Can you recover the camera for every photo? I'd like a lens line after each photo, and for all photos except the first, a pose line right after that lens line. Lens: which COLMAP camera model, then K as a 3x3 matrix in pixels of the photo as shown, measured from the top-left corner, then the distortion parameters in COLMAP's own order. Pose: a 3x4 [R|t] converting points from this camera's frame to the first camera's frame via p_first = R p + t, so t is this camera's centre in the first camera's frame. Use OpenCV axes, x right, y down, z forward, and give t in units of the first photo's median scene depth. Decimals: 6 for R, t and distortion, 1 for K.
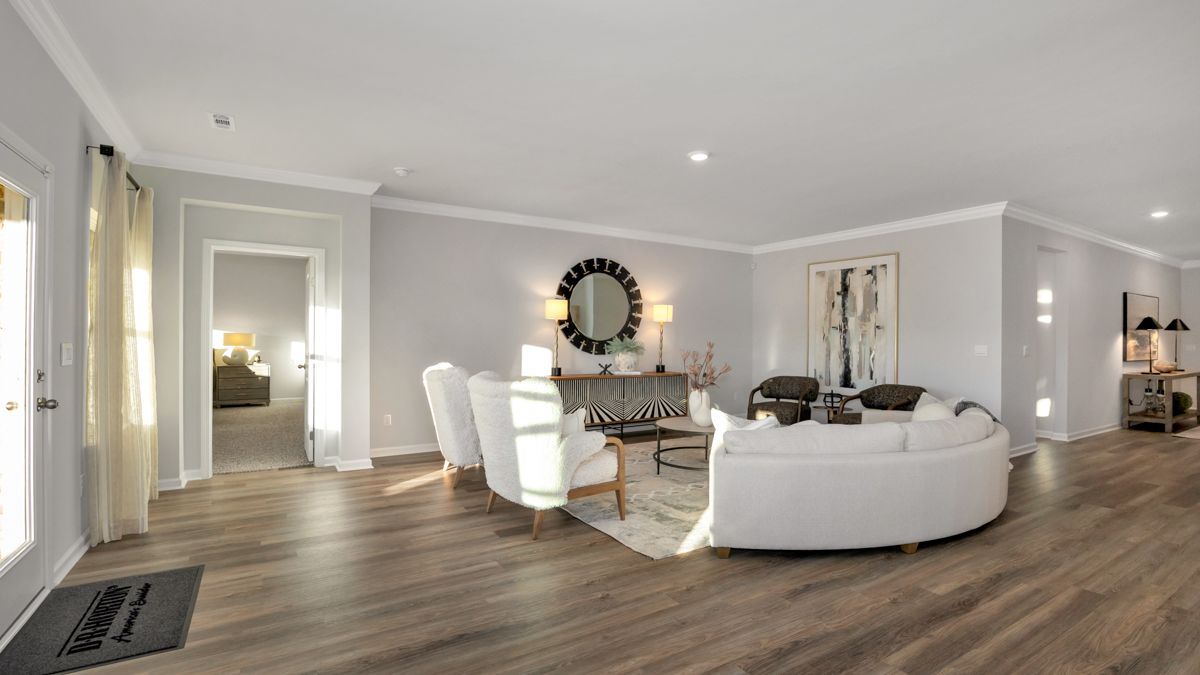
lens RADIAL K [[532.5, 0, 587.6], [0, 532.5, 335.2], [0, 0, 1]] dist [-0.016820, -0.000047]
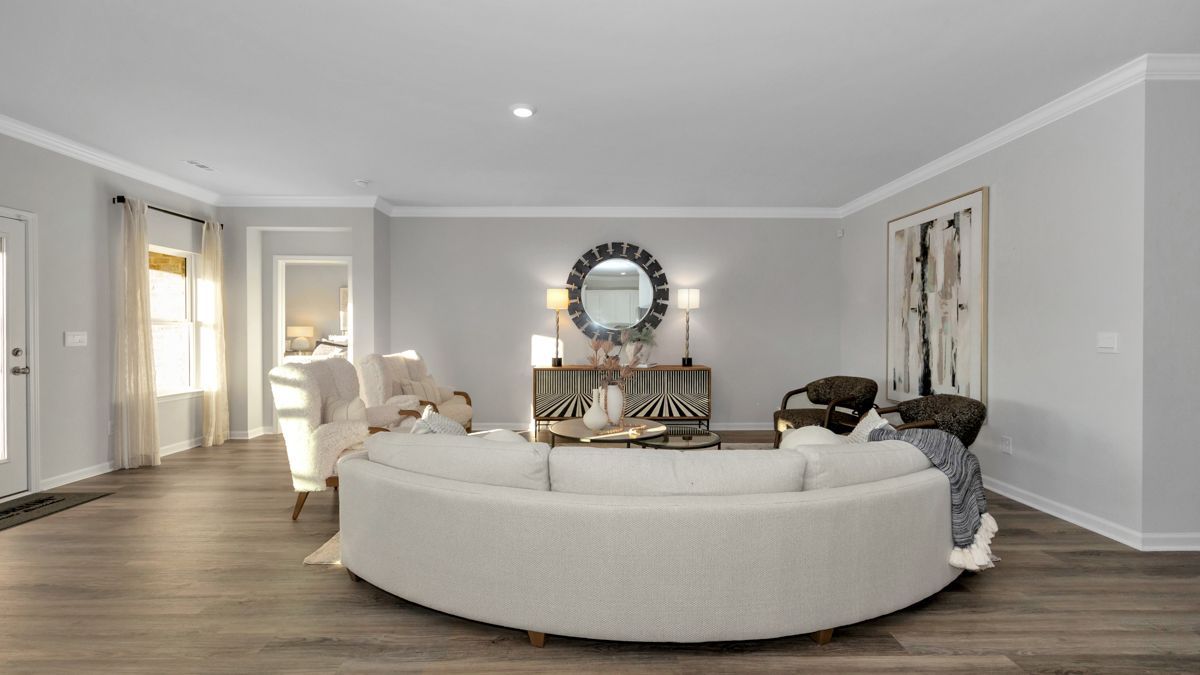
lens RADIAL K [[497.0, 0, 600.0], [0, 497.0, 337.5], [0, 0, 1]] dist [0.001960, 0.000005]
pose [[0.862090, 0.000306, -0.506755, 0.452665], [0.007970, 0.999868, 0.014162, 0.010284], [0.506692, -0.016247, 0.861974, 0.234616]]
